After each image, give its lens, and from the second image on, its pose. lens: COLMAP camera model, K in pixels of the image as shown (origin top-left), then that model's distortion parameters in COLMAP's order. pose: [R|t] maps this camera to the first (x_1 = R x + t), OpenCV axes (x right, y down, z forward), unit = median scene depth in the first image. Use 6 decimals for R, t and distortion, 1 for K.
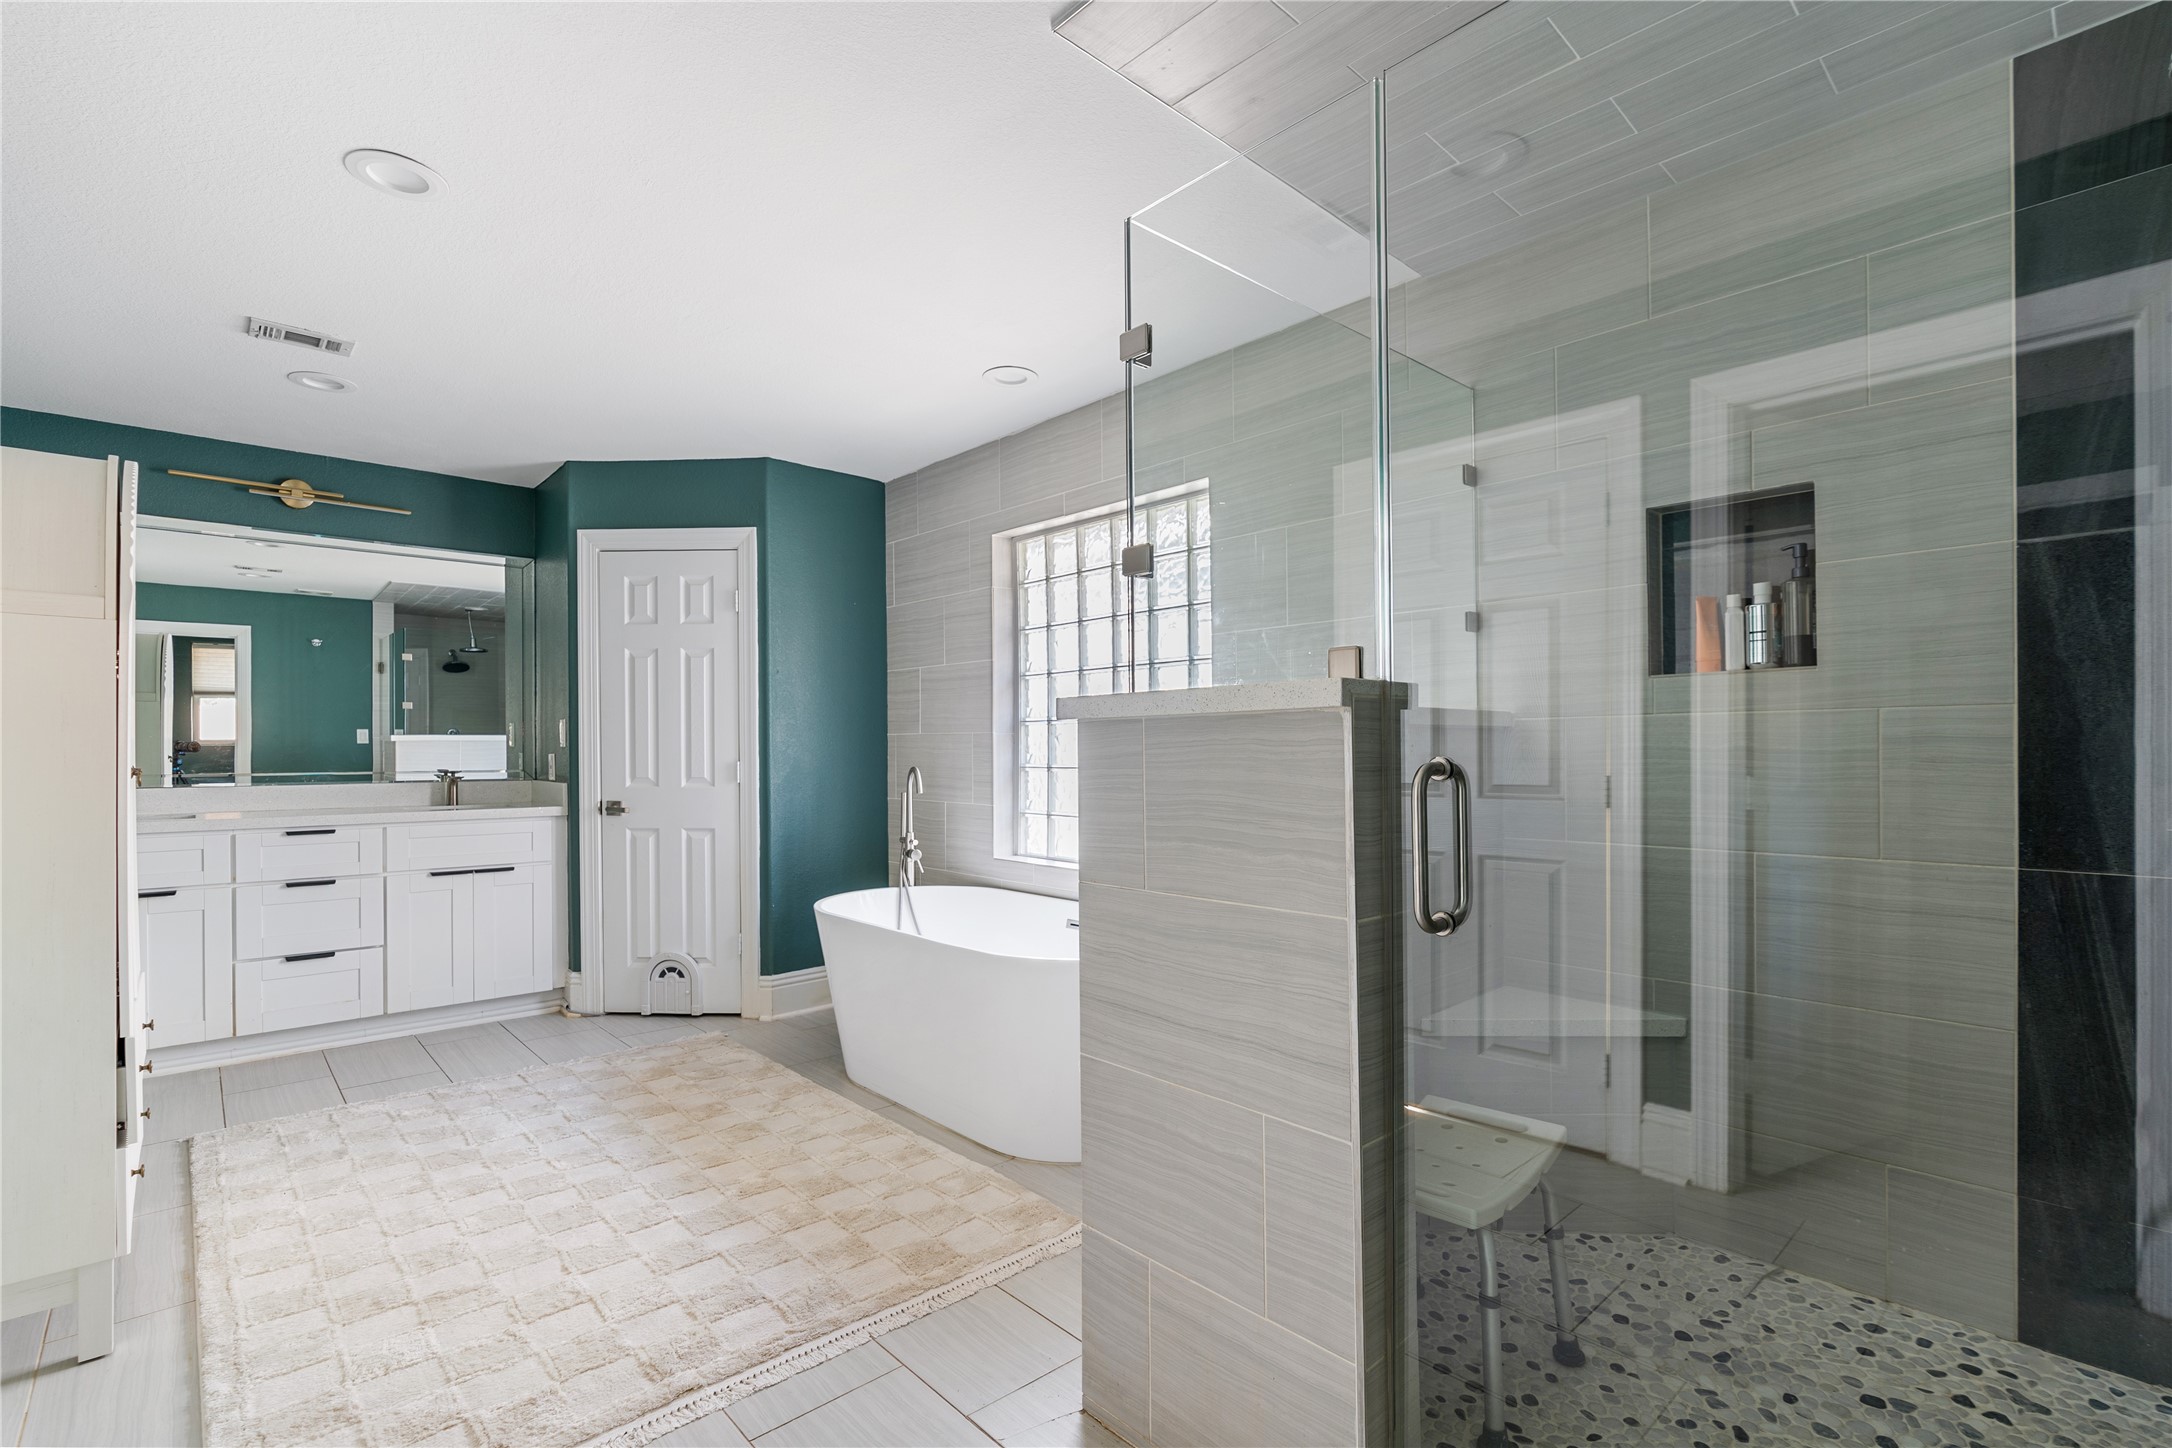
lens RADIAL K [[994.7, 0, 1089.0], [0, 994.7, 744.5], [0, 0, 1]] dist [-0.001561, 0.000569]
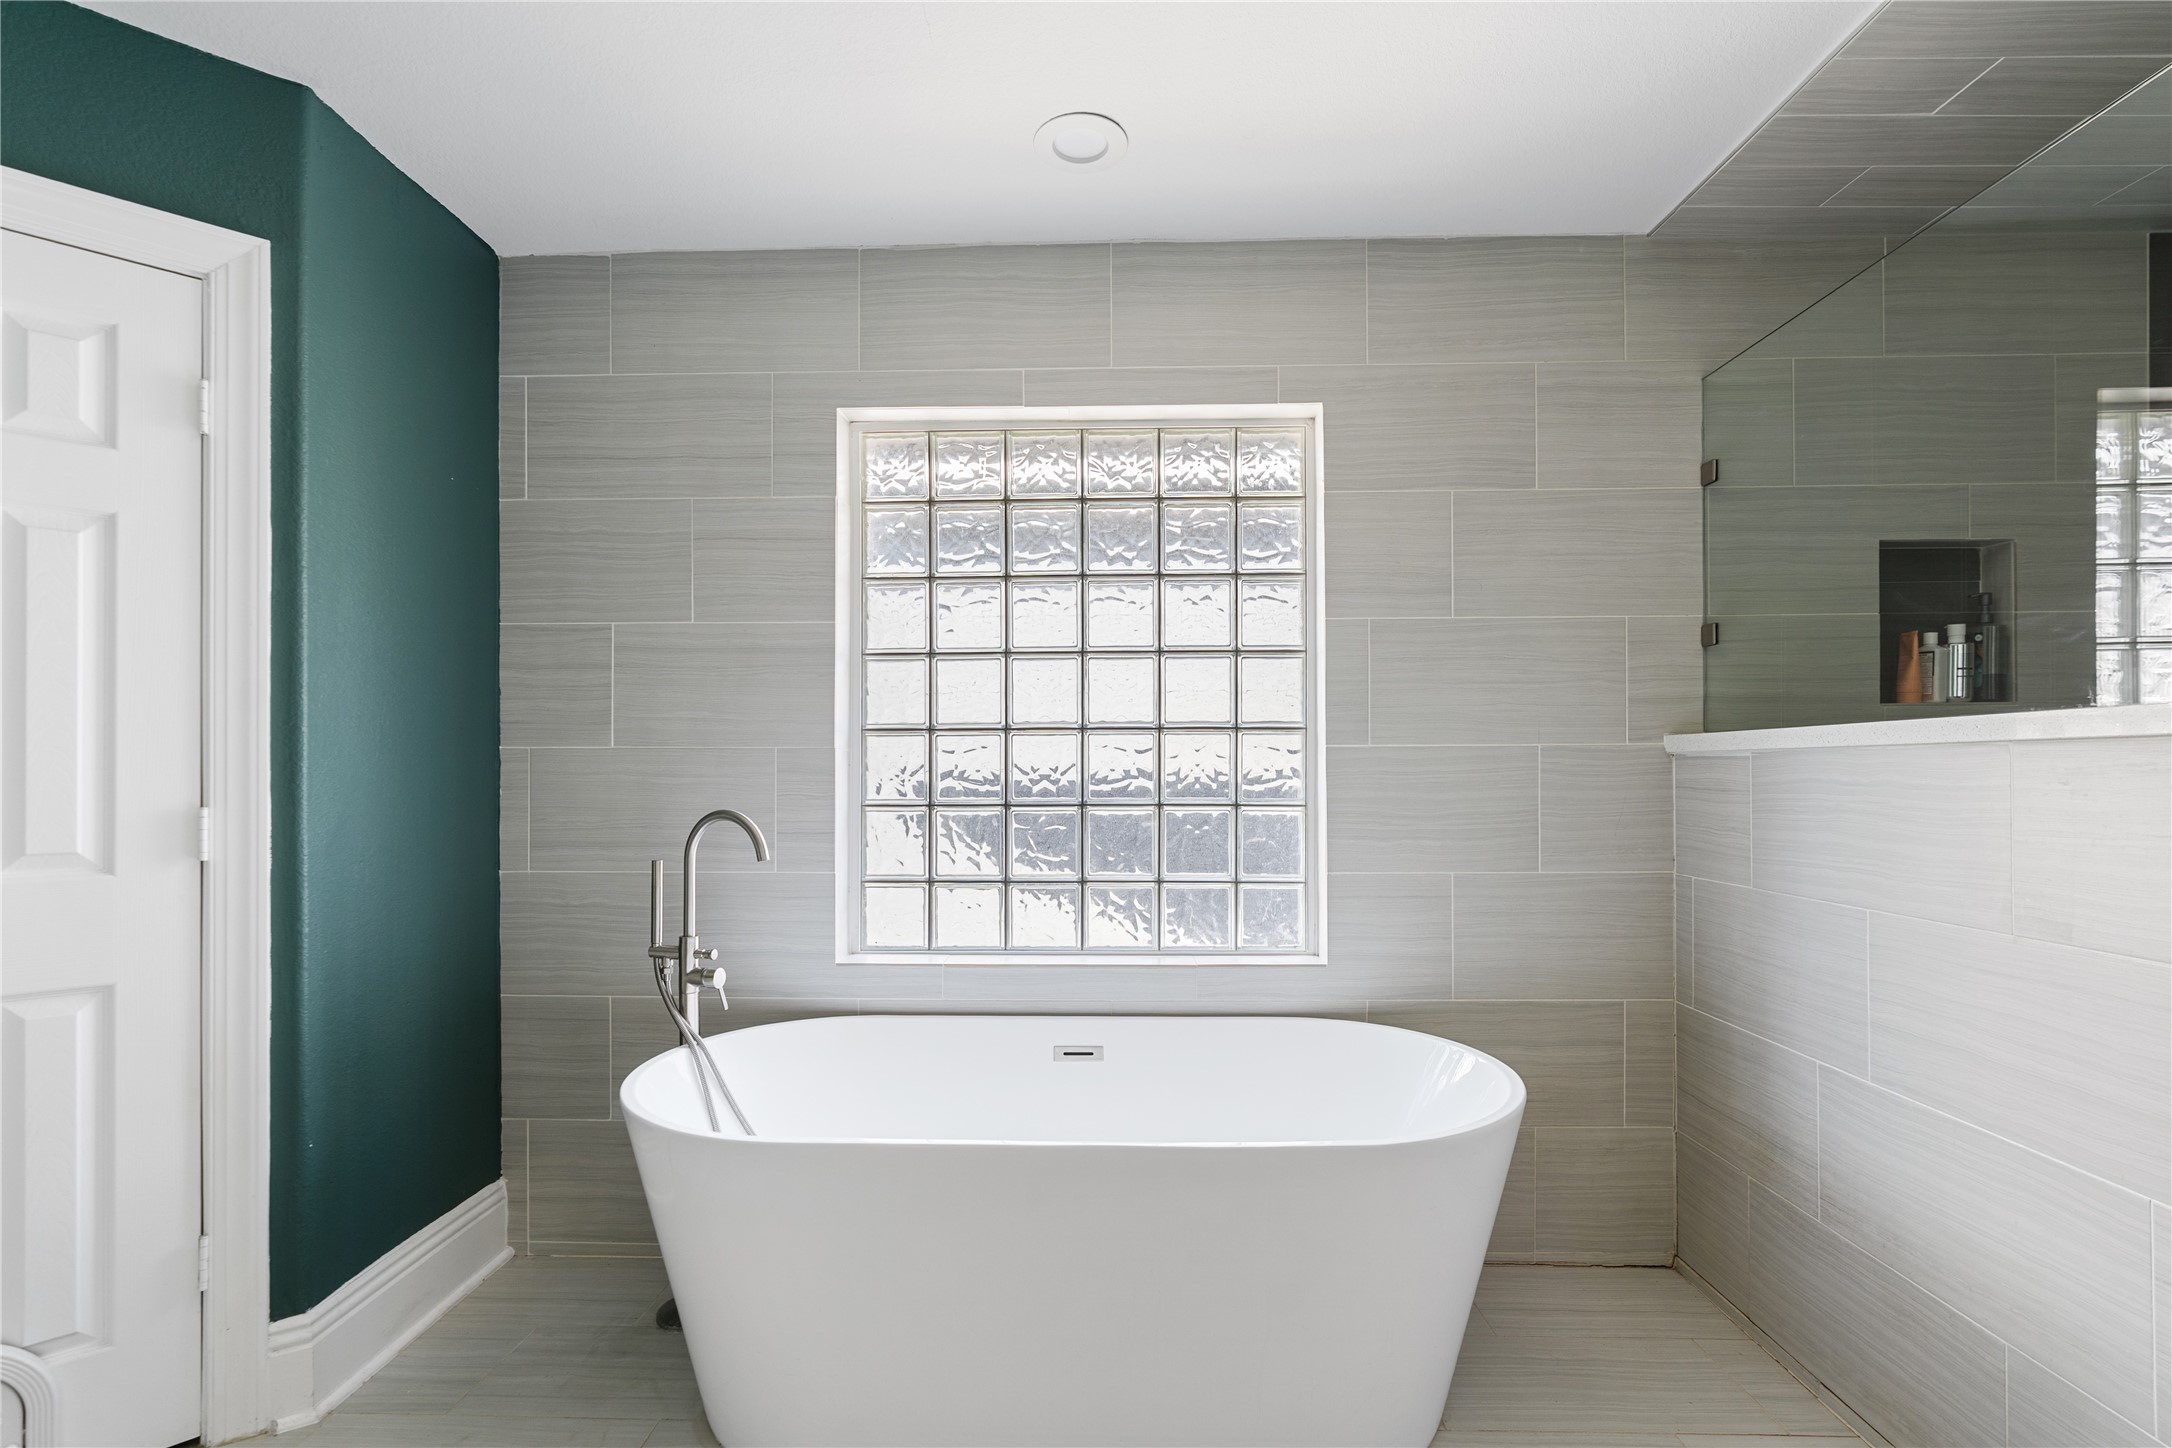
lens RADIAL K [[994.7, 0, 1084.1], [0, 994.7, 765.6], [0, 0, 1]] dist [-0.001561, 0.000569]
pose [[0.693960, 0.005435, 0.719993, -0.395868], [-0.002332, 0.999983, -0.005301, 0.001122], [-0.720010, 0.002000, 0.693961, 0.467717]]
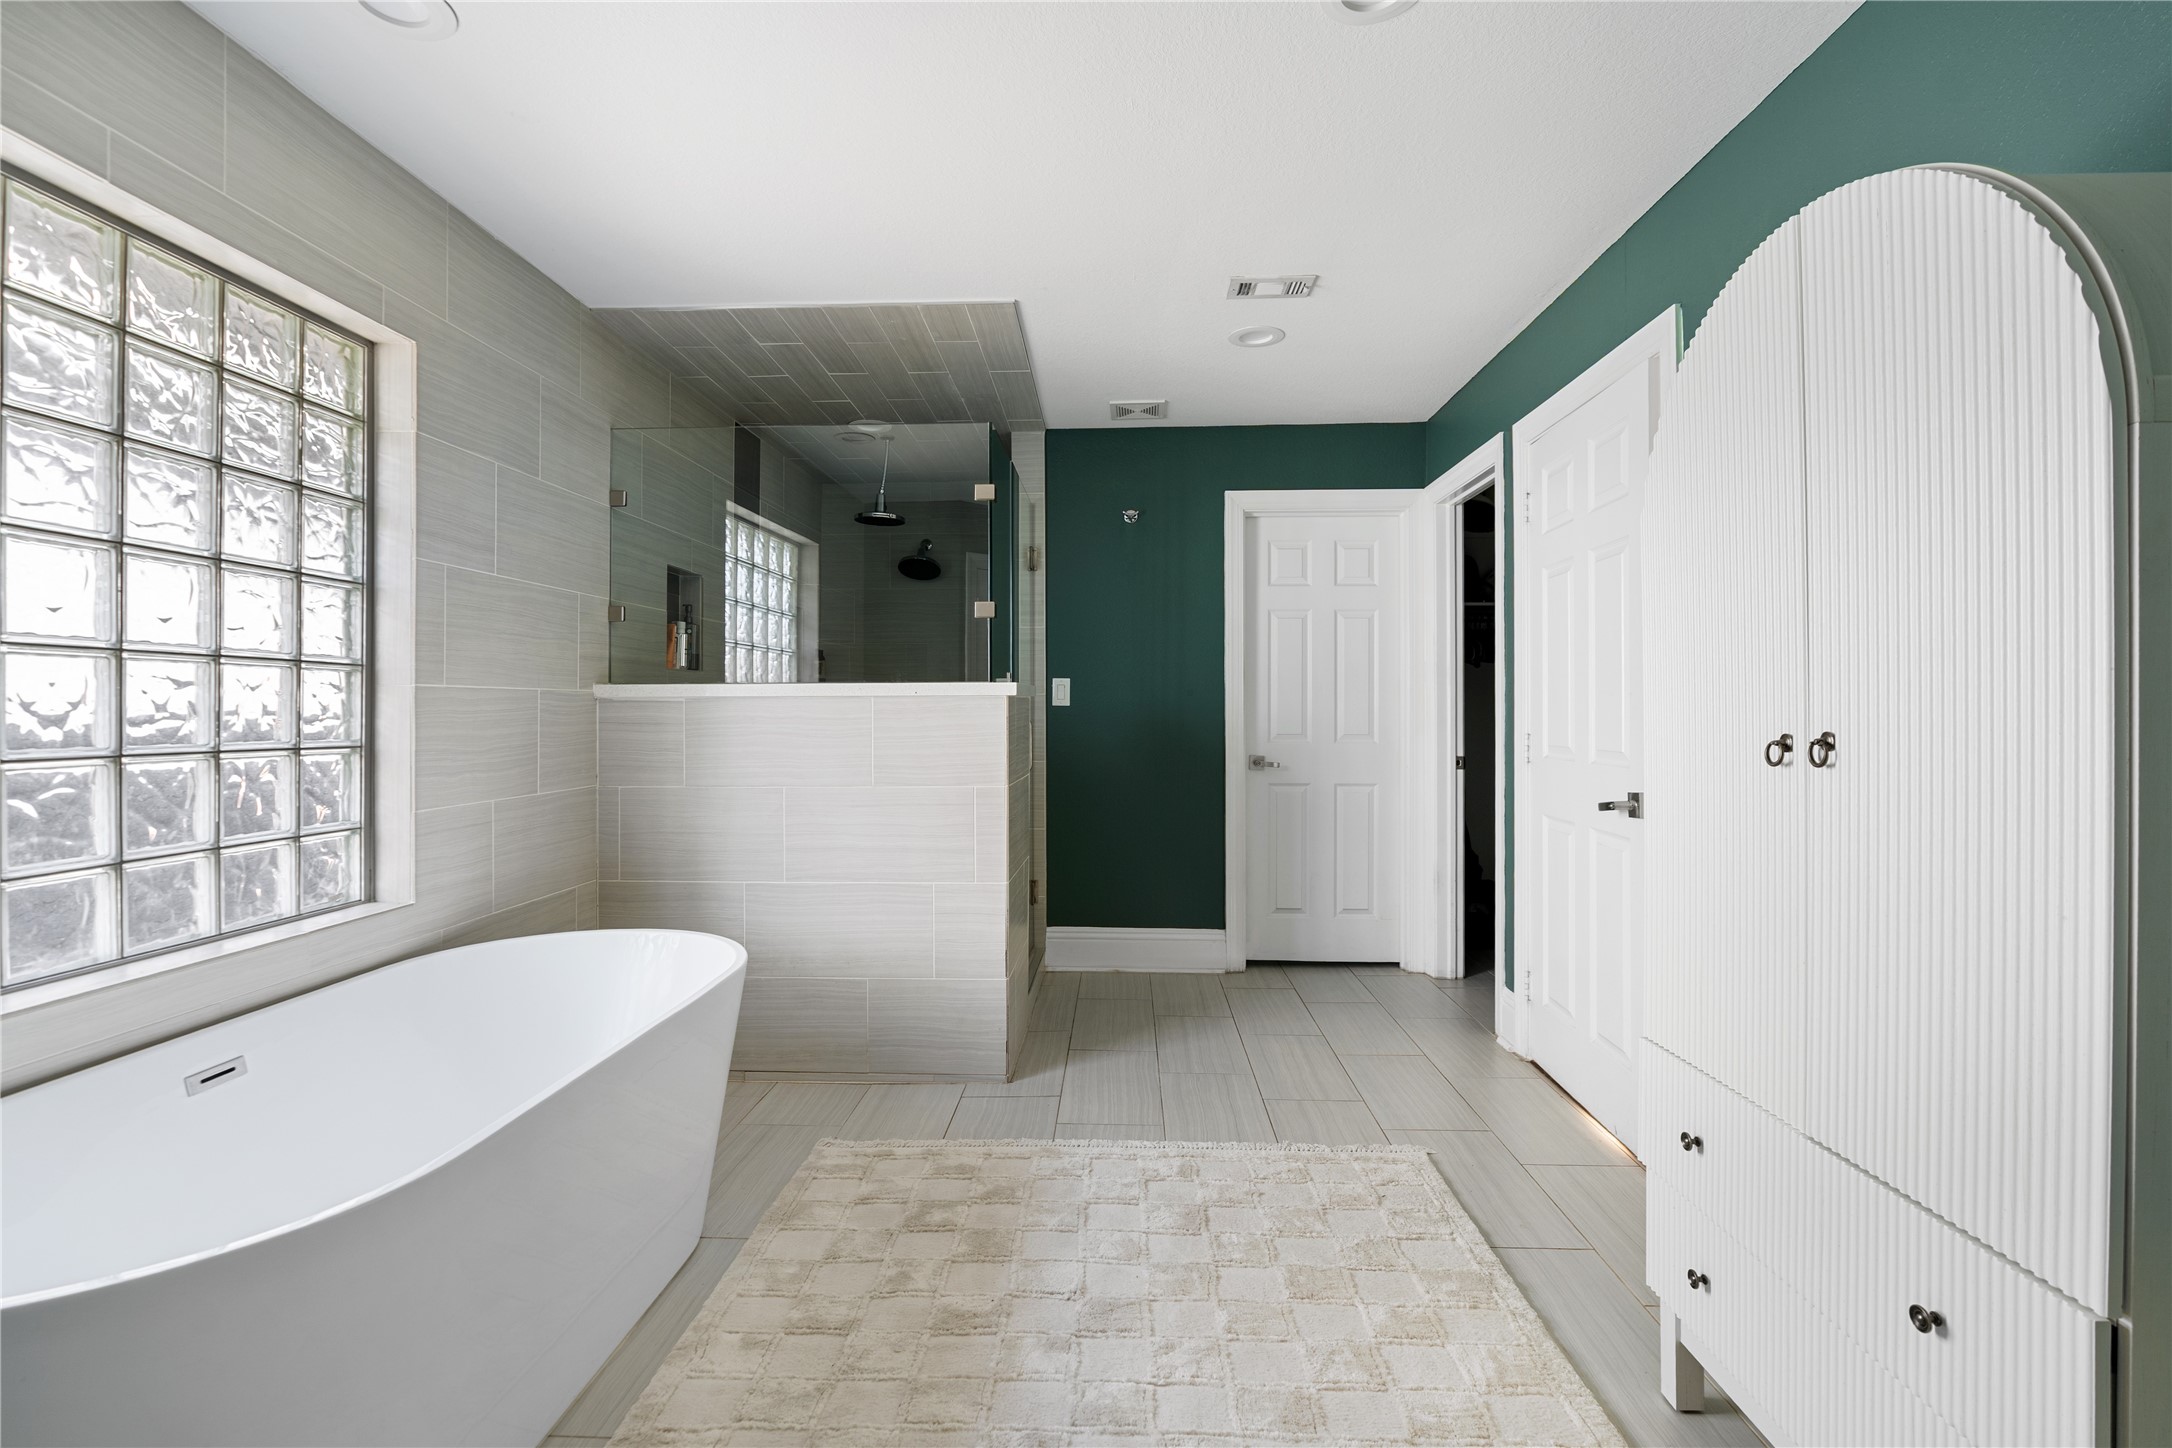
lens RADIAL K [[994.7, 0, 1087.8], [0, 994.7, 709.8], [0, 0, 1]] dist [-0.001561, 0.000569]
pose [[-0.705536, 0.005055, 0.708656, -0.558736], [0.001582, 0.999983, -0.005557, 0.004291], [-0.708672, -0.002800, -0.705533, 0.872393]]
